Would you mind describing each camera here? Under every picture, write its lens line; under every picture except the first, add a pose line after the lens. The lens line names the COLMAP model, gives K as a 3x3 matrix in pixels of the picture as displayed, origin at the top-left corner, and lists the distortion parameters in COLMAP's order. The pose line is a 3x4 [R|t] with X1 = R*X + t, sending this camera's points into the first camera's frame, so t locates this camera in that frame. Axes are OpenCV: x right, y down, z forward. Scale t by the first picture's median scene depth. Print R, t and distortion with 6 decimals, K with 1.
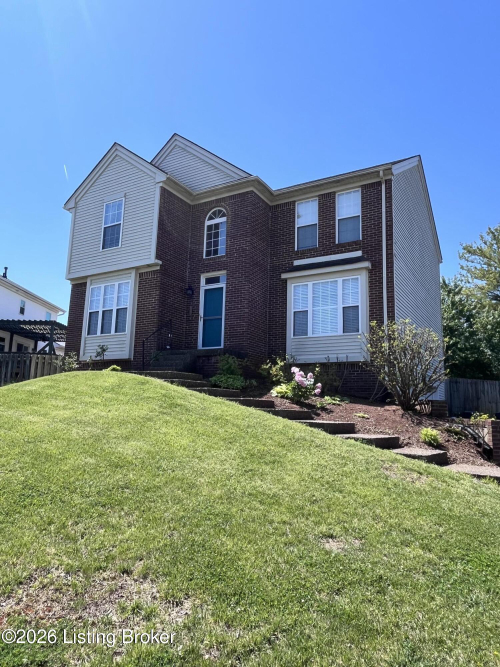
lens RADIAL K [[465.5, 0, 250.0], [0, 465.5, 333.5], [0, 0, 1]] dist [-0.003859, 0.000263]
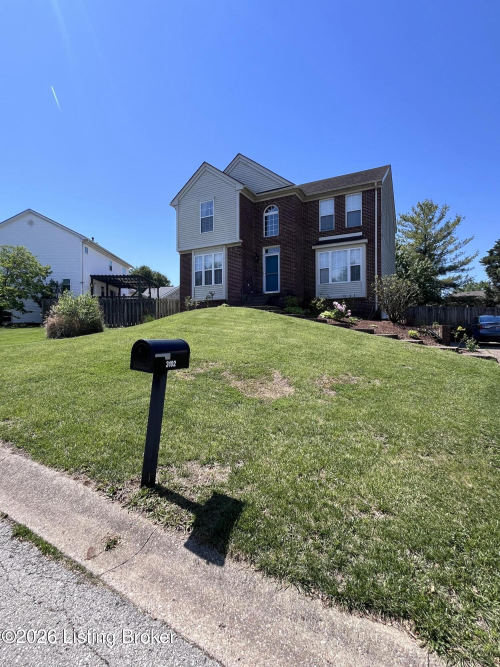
lens RADIAL K [[332.5, 0, 250.0], [0, 332.5, 333.5], [0, 0, 1]] dist [-0.000736, 0.000018]
pose [[0.998538, -0.033291, 0.042575, -0.219190], [0.025658, 0.985334, 0.168699, -0.025805], [-0.047567, -0.167360, 0.984748, -0.227015]]
